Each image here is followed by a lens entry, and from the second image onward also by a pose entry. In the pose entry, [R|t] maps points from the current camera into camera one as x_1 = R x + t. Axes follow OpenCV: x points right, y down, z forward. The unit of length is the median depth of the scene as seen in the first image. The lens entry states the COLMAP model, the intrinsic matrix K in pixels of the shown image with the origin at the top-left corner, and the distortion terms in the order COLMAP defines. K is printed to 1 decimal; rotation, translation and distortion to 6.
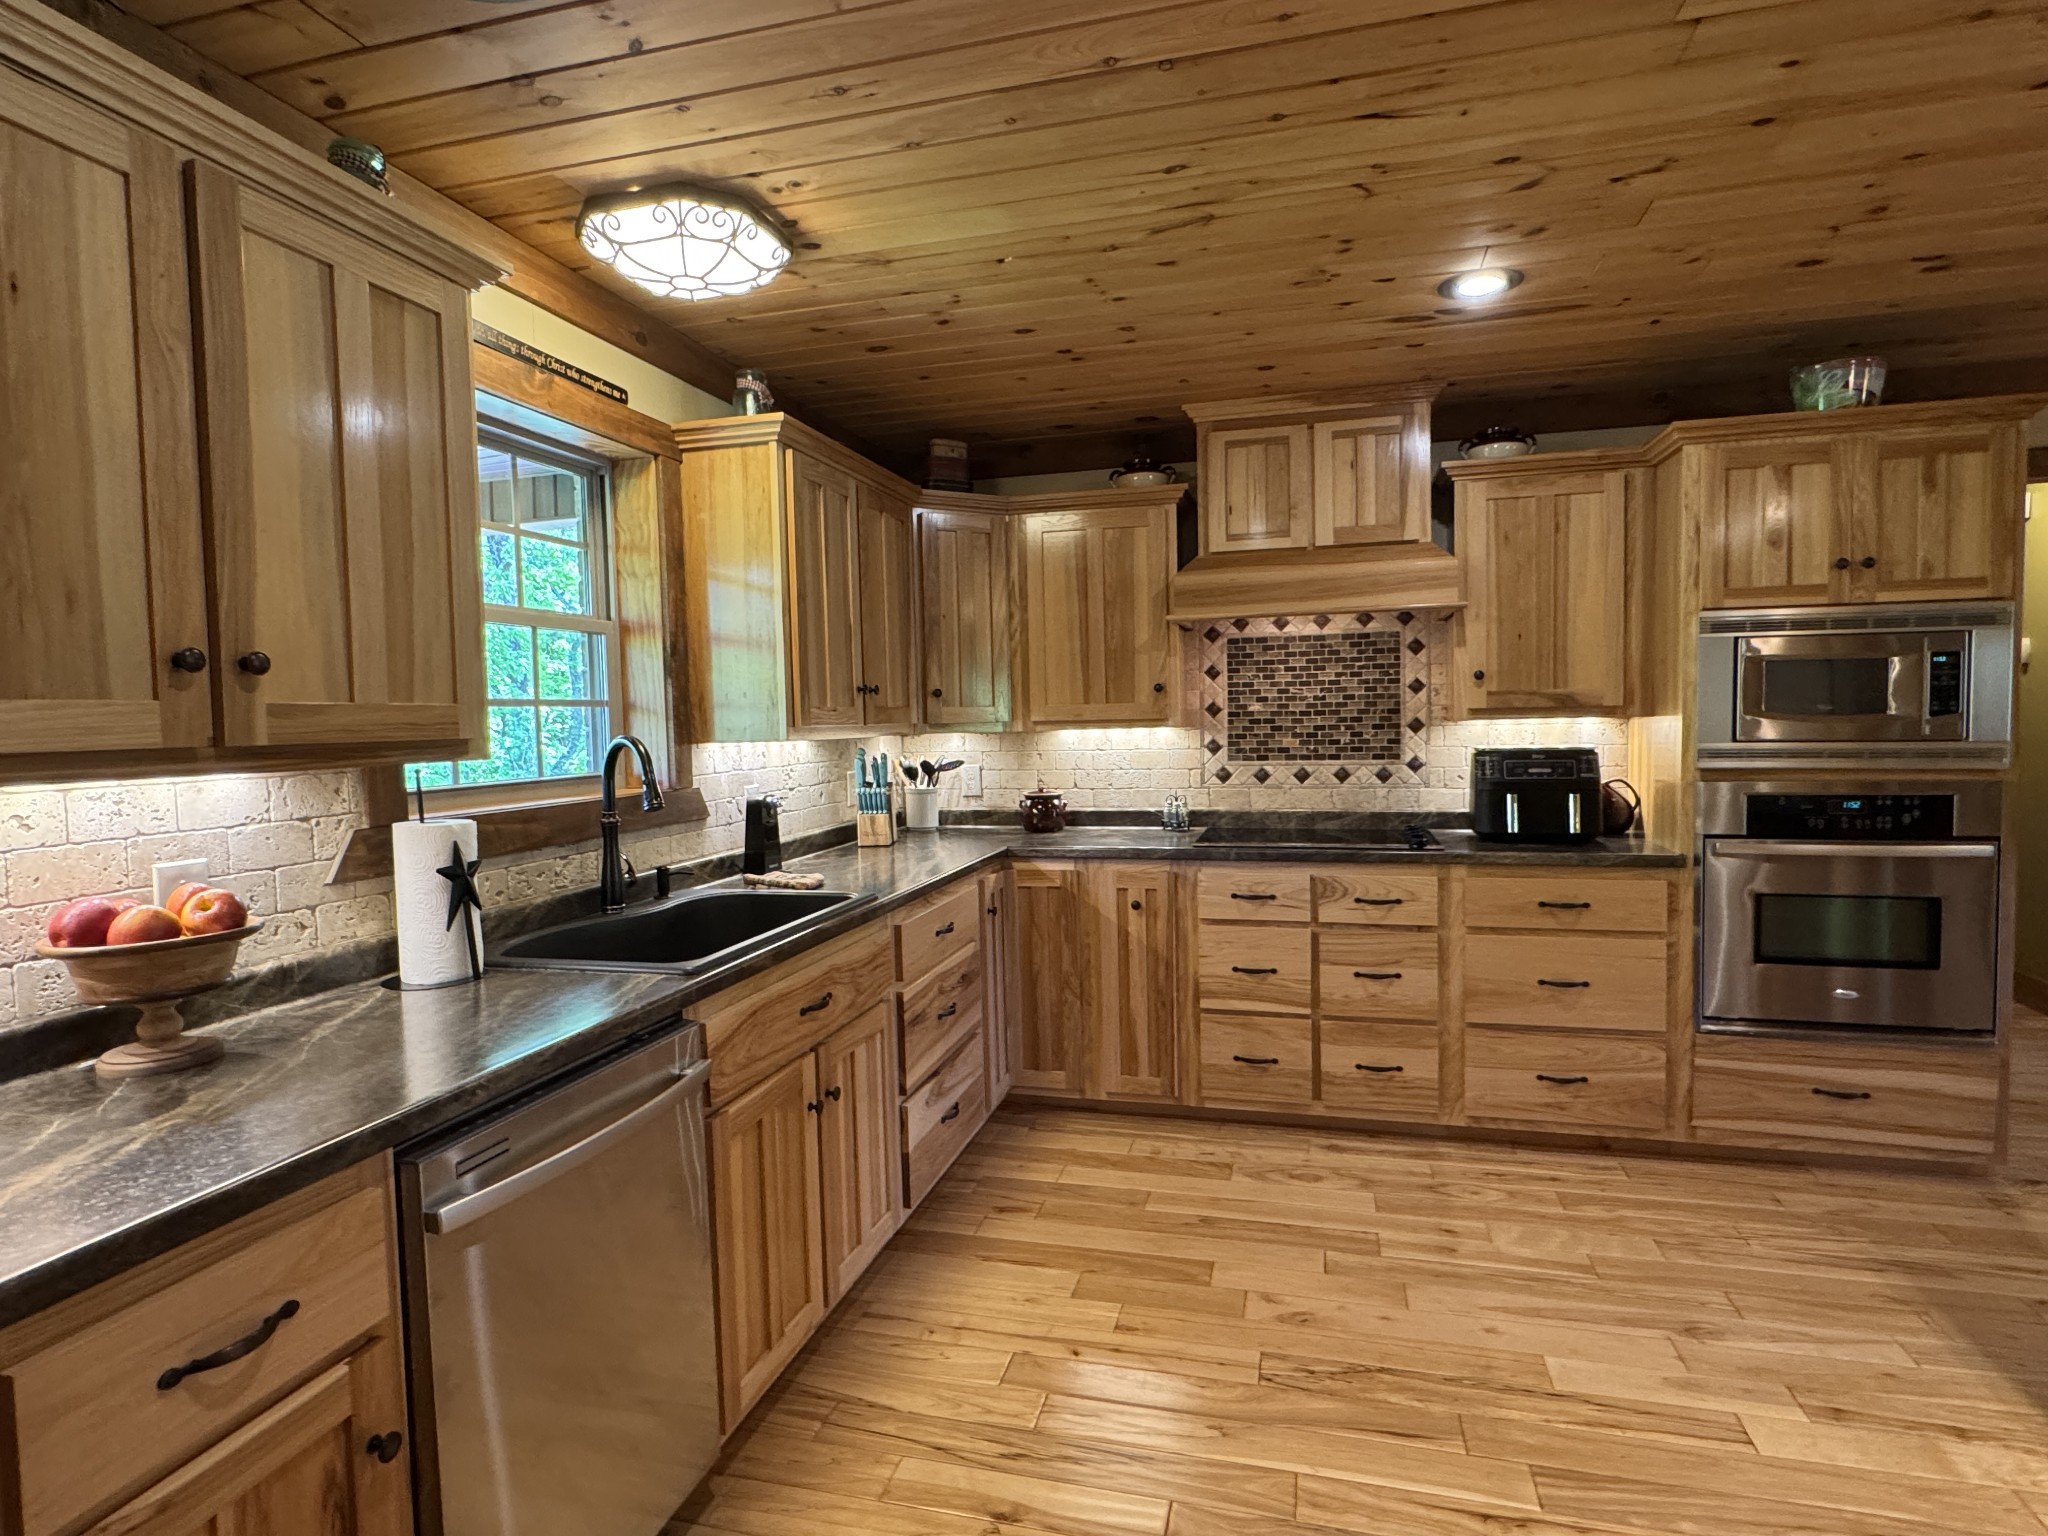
lens RADIAL K [[1090.2, 0, 1036.4], [0, 1090.2, 764.1], [0, 0, 1]] dist [-0.001827, 0.002981]
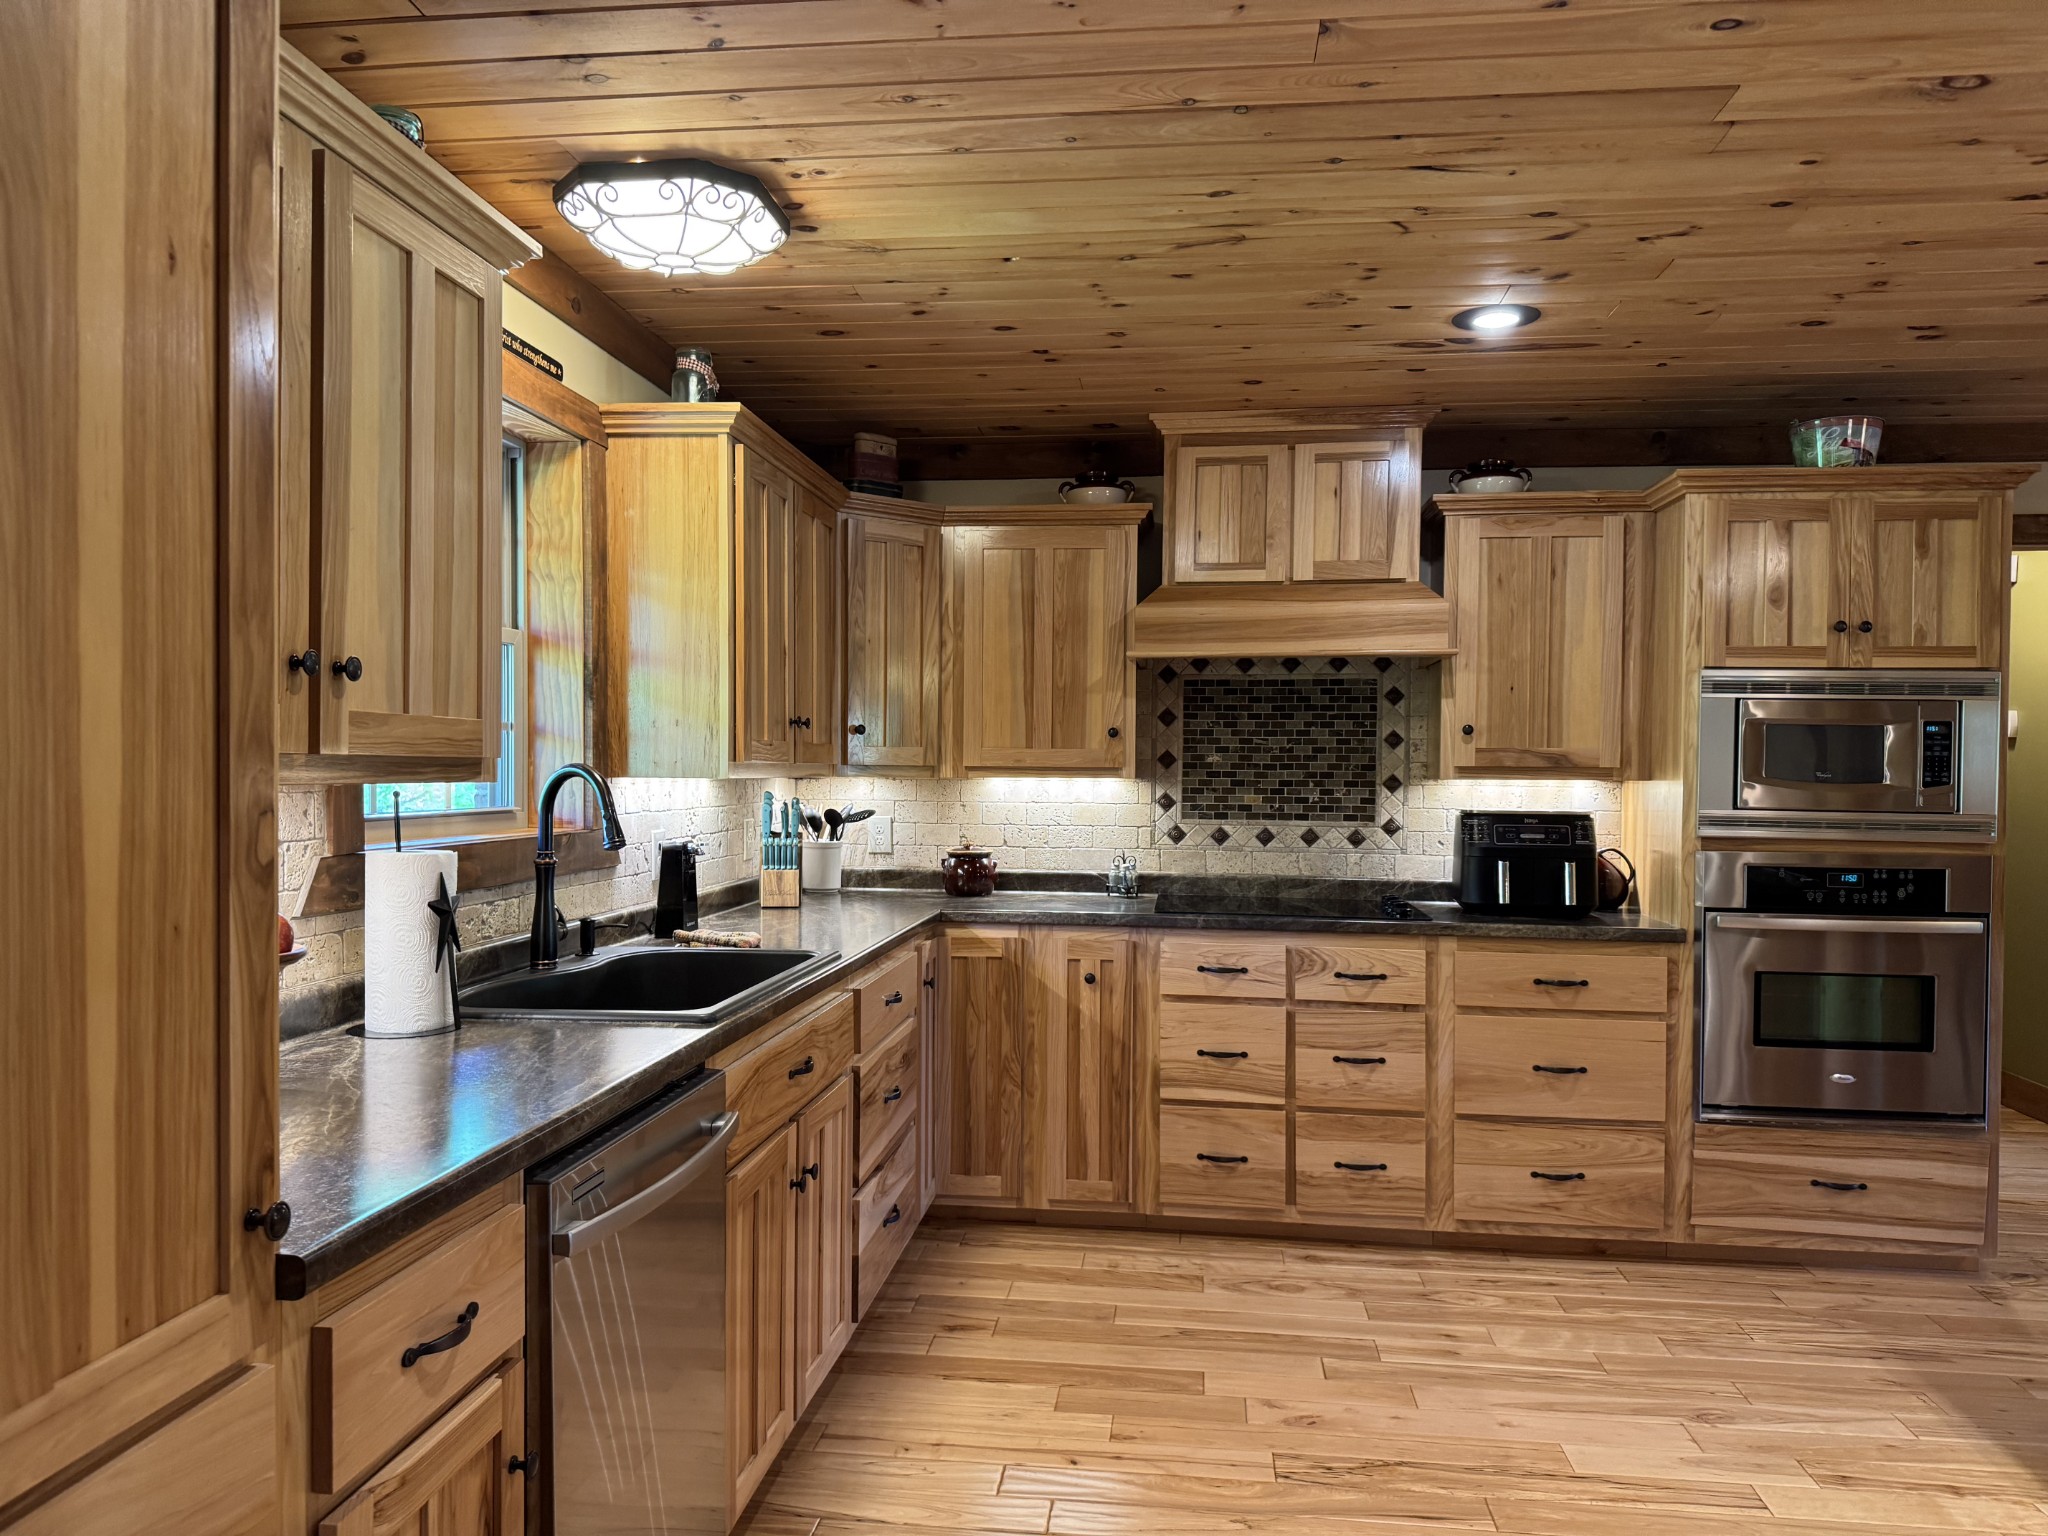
lens RADIAL K [[1433.7, 0, 1037.1], [0, 1433.7, 773.9], [0, 0, 1]] dist [0.054276, -0.065237]
pose [[0.989253, 0.030238, 0.143055, -0.147458], [-0.024247, 0.998762, -0.043439, 0.019851], [-0.144192, 0.039504, 0.988761, -0.163992]]
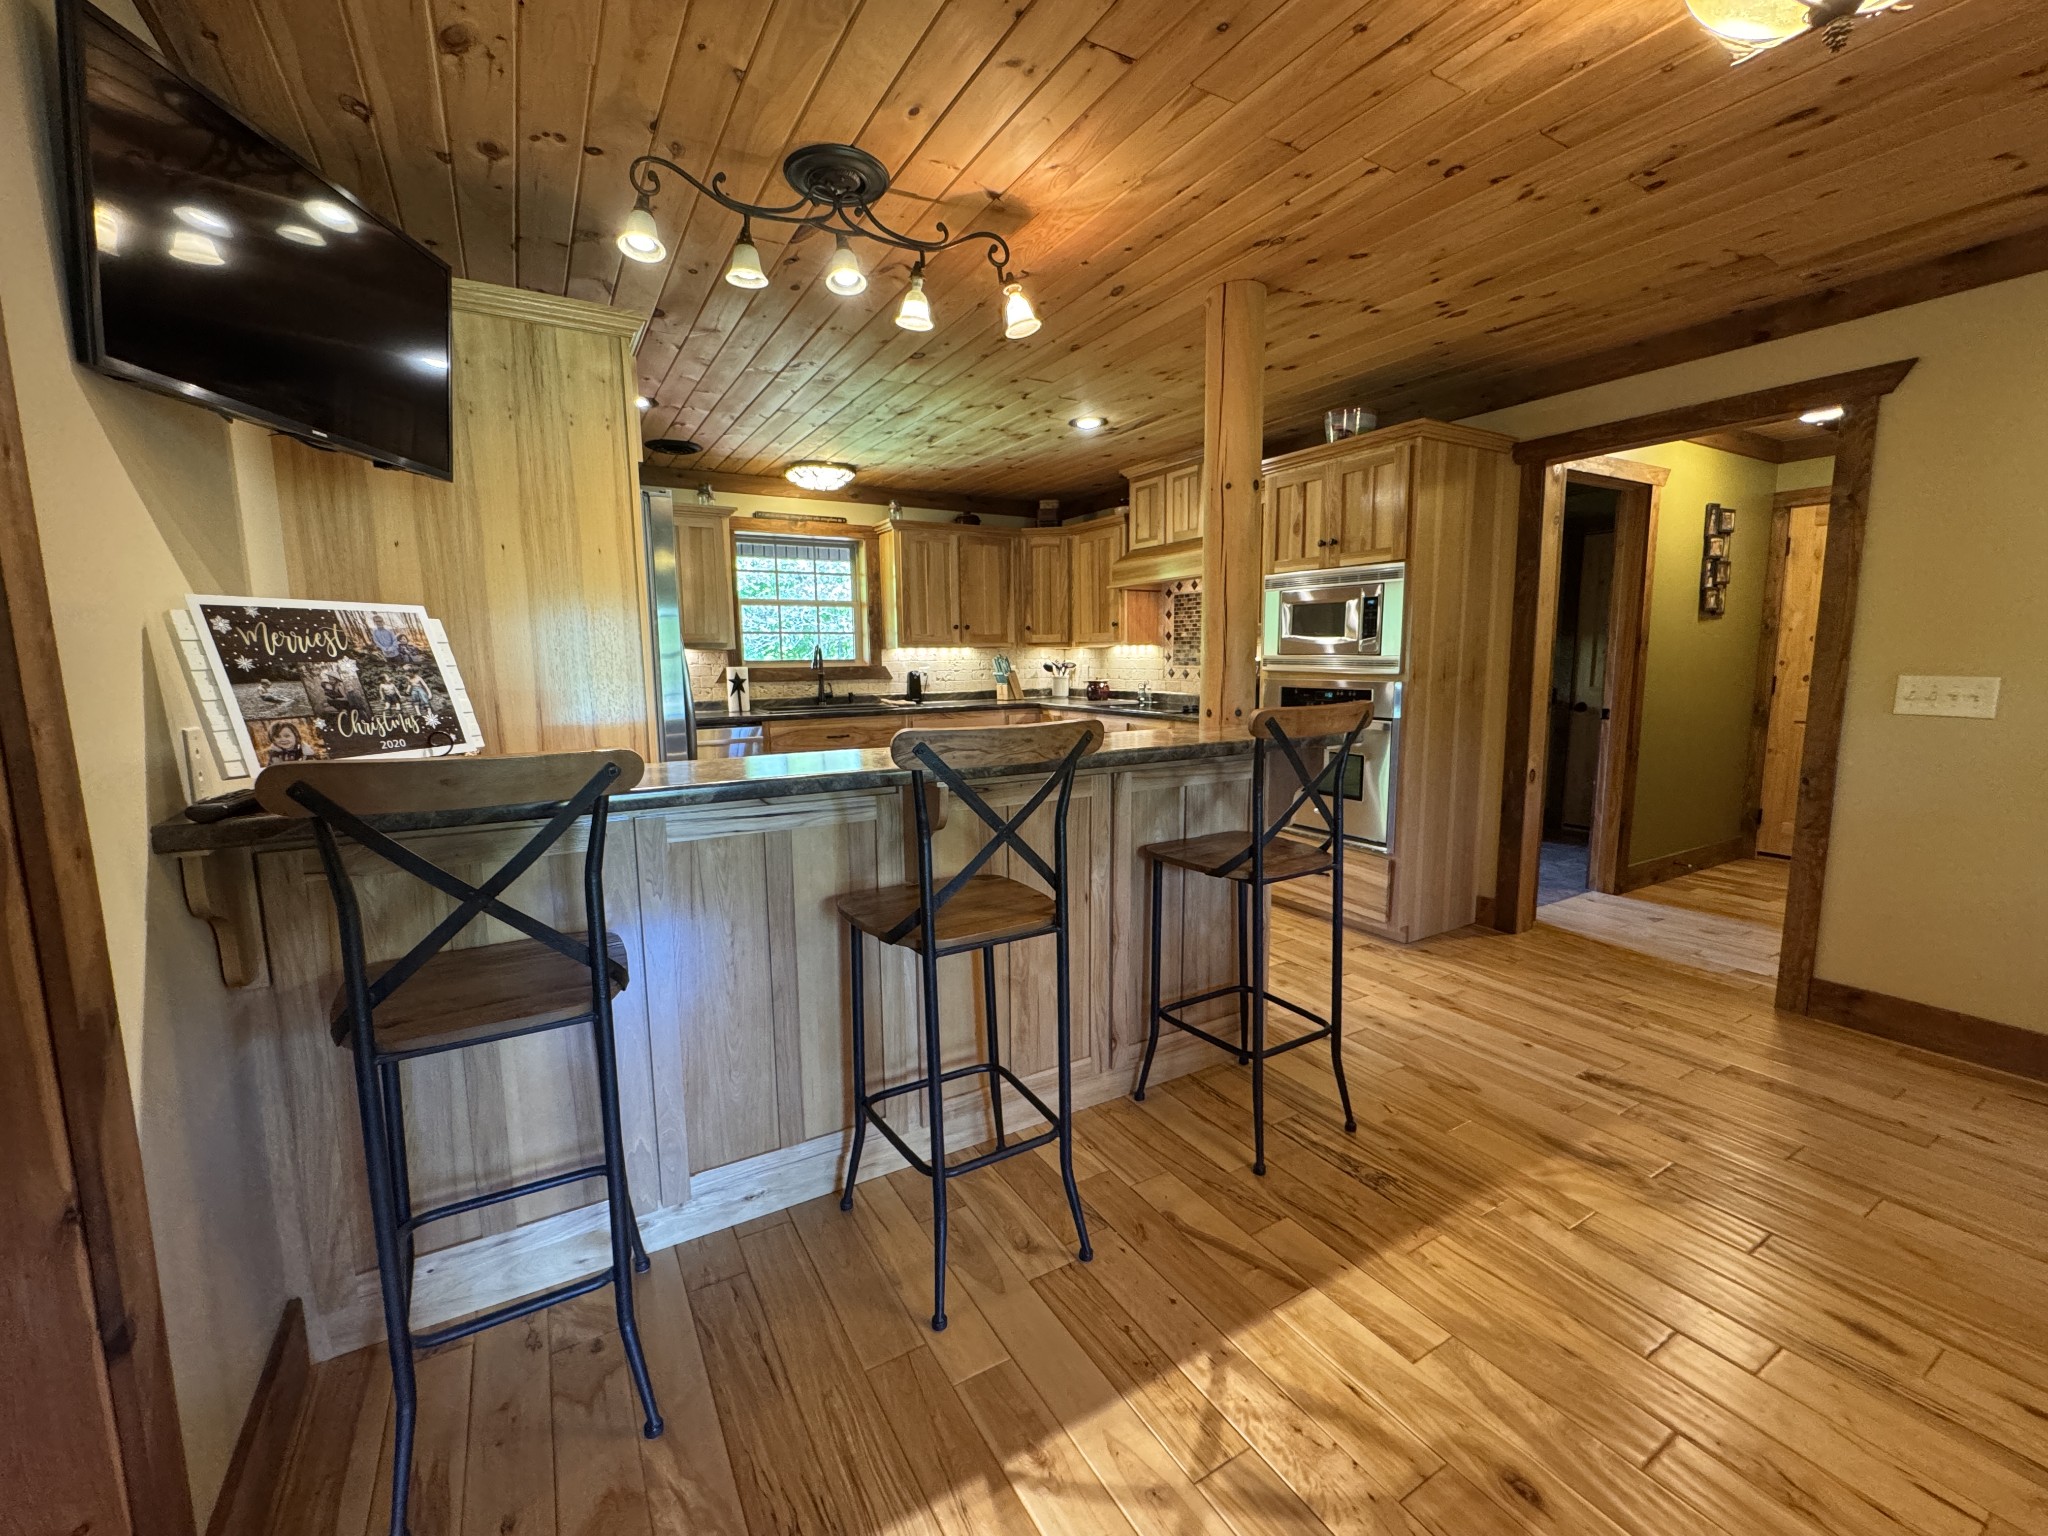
lens RADIAL K [[827.9, 0, 1021.8], [0, 827.9, 765.6], [0, 0, 1]] dist [-0.004461, 0.000325]
pose [[0.716791, 0.106961, -0.689035, 1.350011], [-0.036255, 0.992545, 0.116361, 0.016316], [0.696345, -0.058426, 0.715325, -0.203446]]
